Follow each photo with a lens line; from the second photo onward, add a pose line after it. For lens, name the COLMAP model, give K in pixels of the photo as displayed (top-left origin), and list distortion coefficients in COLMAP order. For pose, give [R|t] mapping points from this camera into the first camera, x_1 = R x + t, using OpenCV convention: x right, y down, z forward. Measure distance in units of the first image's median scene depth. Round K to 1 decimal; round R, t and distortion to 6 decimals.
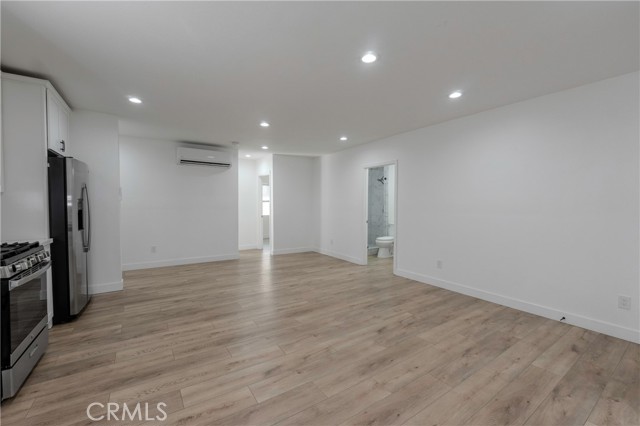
lens RADIAL K [[271.2, 0, 320.4], [0, 271.2, 212.5], [0, 0, 1]] dist [-0.004391, -0.001221]
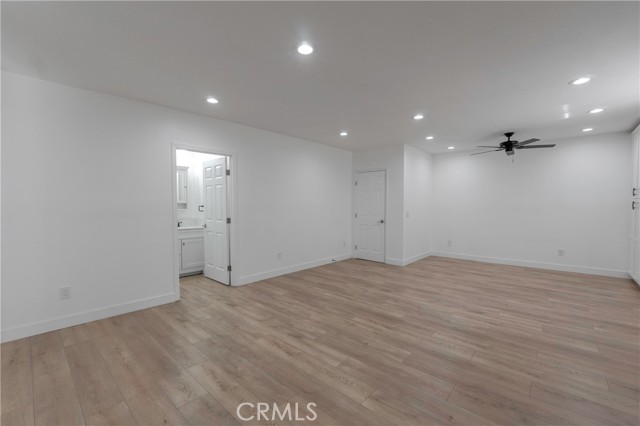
lens RADIAL K [[271.2, 0, 322.0], [0, 271.2, 209.3], [0, 0, 1]] dist [-0.004391, -0.001221]
pose [[-0.255550, -0.023988, 0.966498, -1.075887], [0.028260, 0.999080, 0.032269, -0.058379], [-0.966383, 0.035560, -0.254637, 1.665458]]
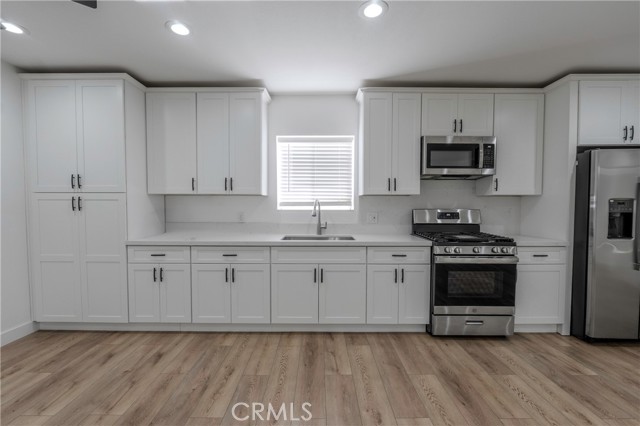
lens RADIAL K [[271.2, 0, 317.4], [0, 271.2, 210.4], [0, 0, 1]] dist [-0.004391, -0.001221]
pose [[-0.554293, 0.020958, -0.832058, 0.261240], [-0.031900, 0.998413, 0.046399, -0.028123], [0.831710, 0.052262, -0.552745, 0.763771]]
